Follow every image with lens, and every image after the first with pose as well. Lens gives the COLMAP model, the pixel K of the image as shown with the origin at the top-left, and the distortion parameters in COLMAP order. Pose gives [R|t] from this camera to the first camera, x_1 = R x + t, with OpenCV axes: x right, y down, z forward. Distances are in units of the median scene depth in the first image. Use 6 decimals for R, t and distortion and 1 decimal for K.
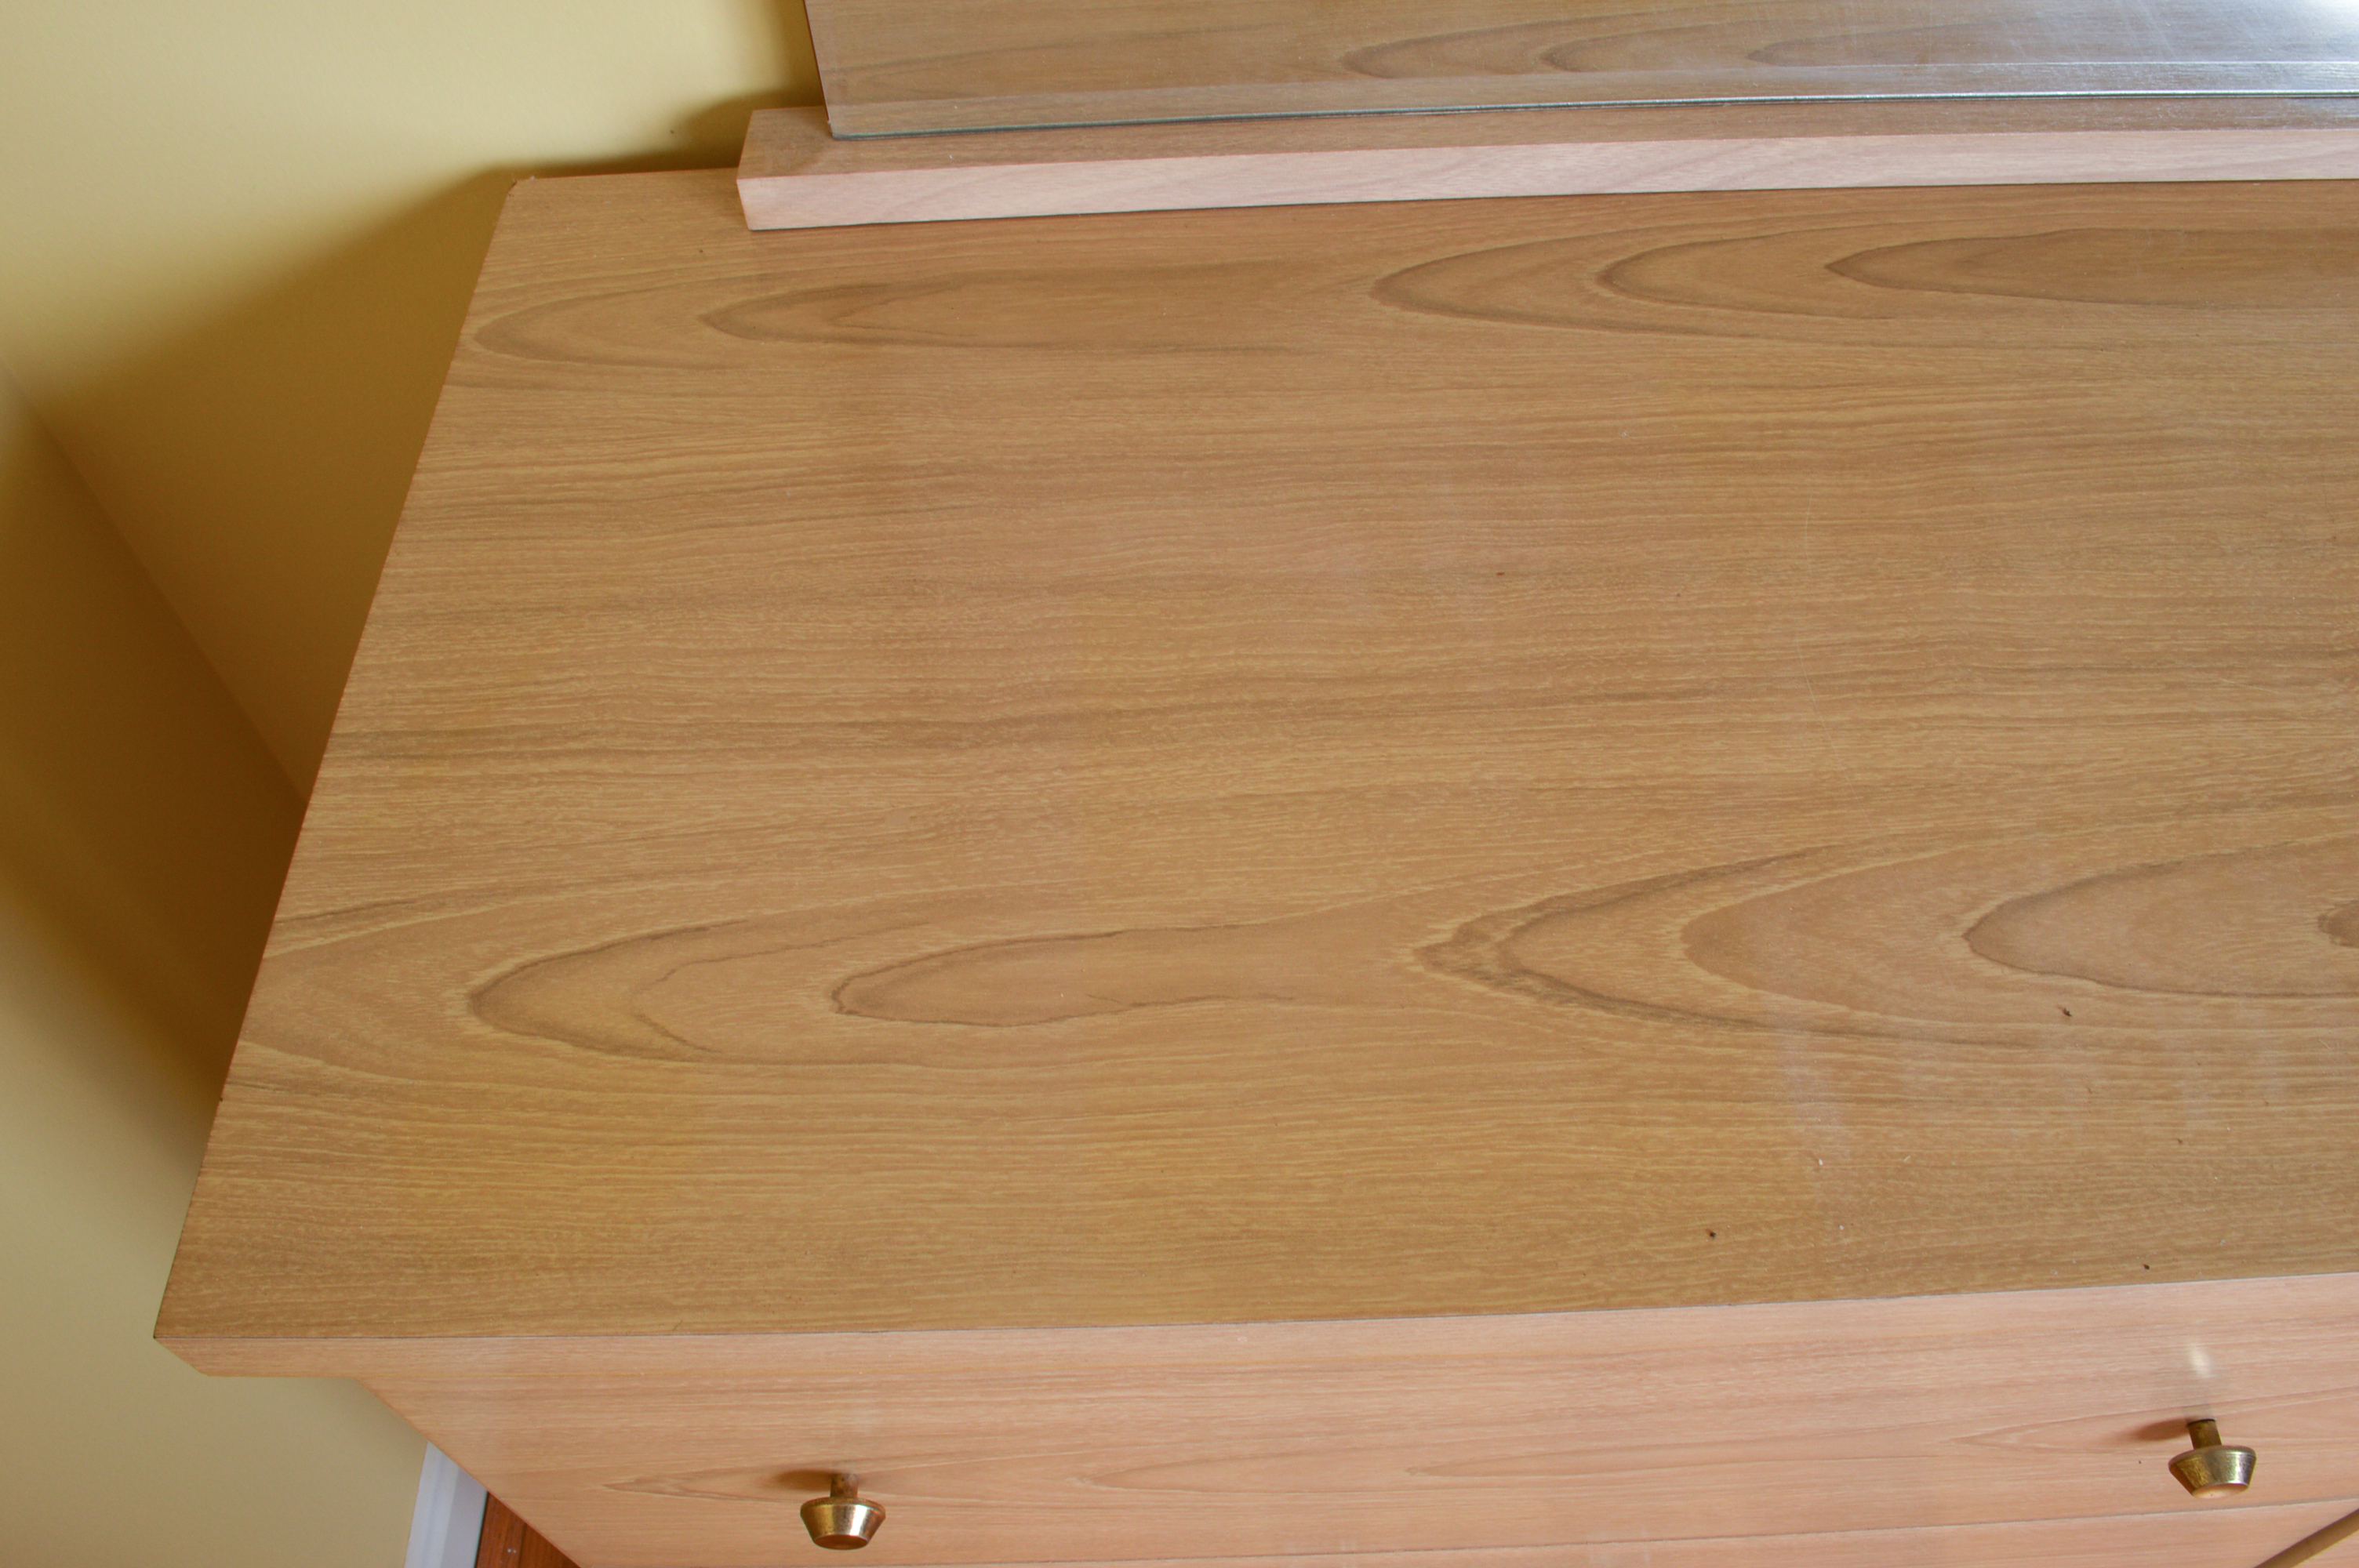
lens RADIAL K [[1841.1, 0, 1179.5], [0, 1841.1, 784.0], [0, 0, 1]] dist [-0.083774, 0.005812]
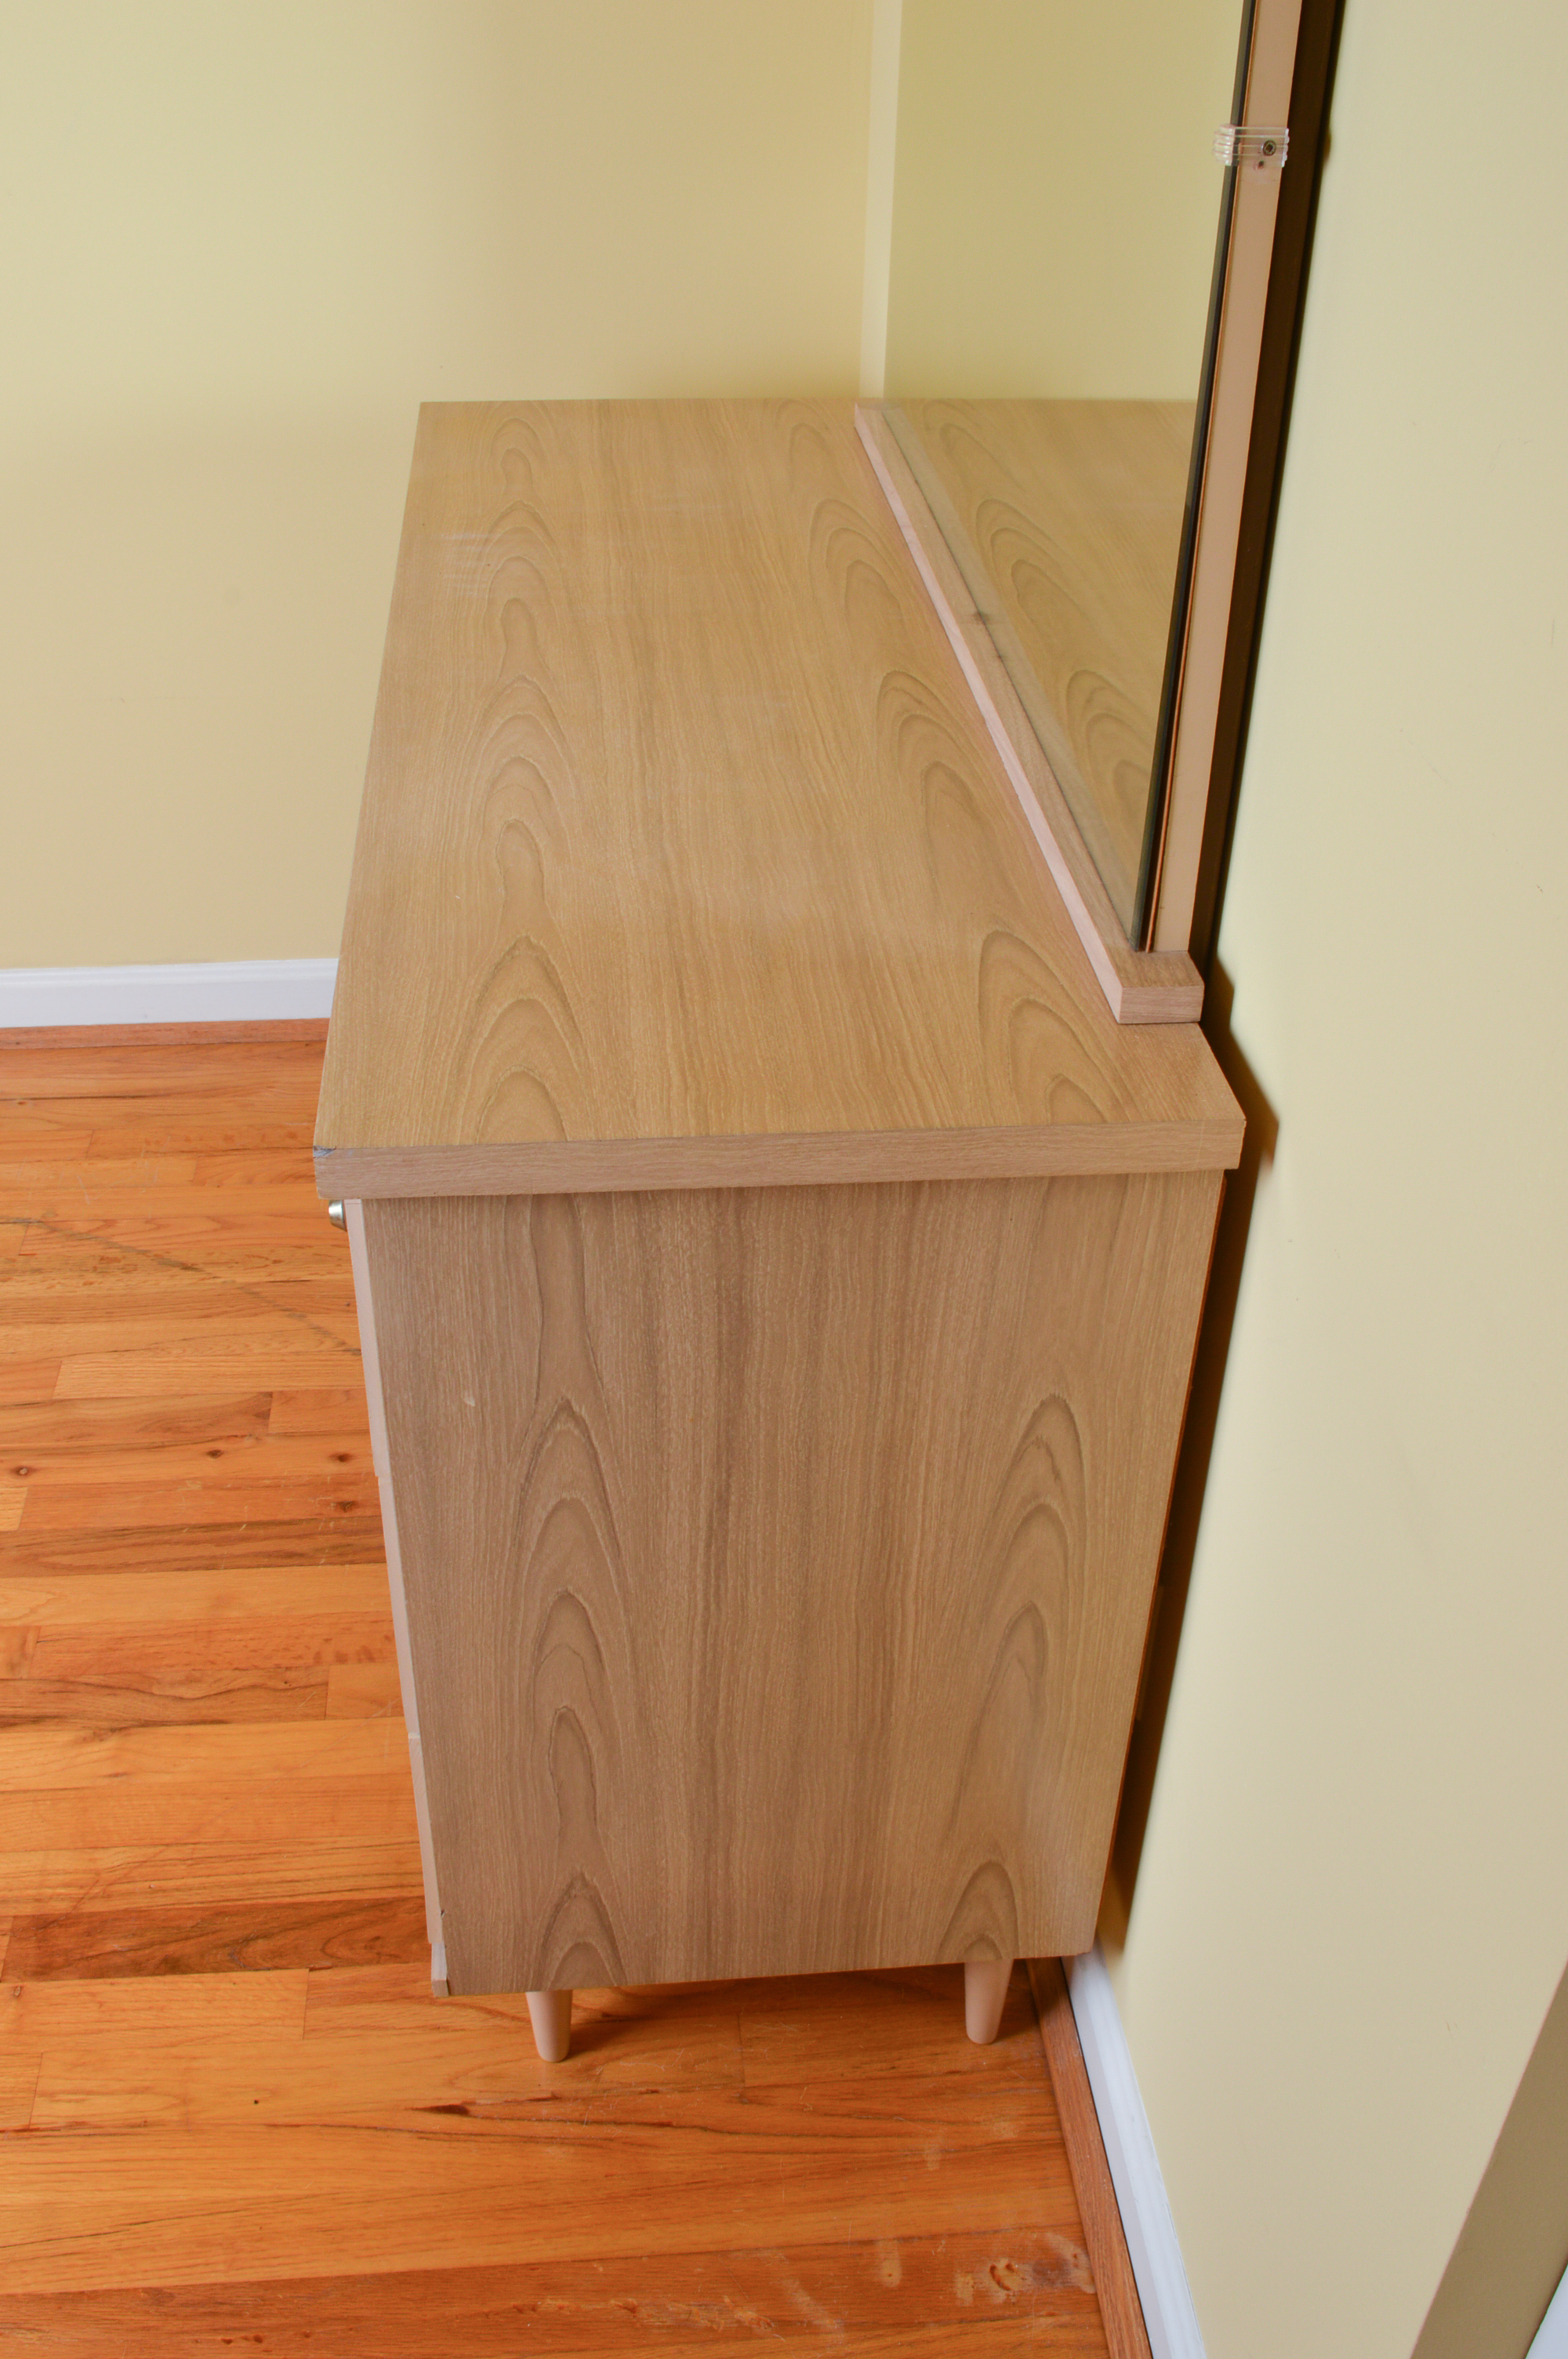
lens RADIAL K [[2203.1, 0, 784.0], [0, 2203.1, 1179.5], [0, 0, 1]] dist [-0.071385, 0.003072]
pose [[0.074999, 0.585557, -0.807155, 2.282291], [-0.820341, 0.496423, 0.283910, -0.708913], [0.566936, 0.640849, 0.517587, 0.022843]]
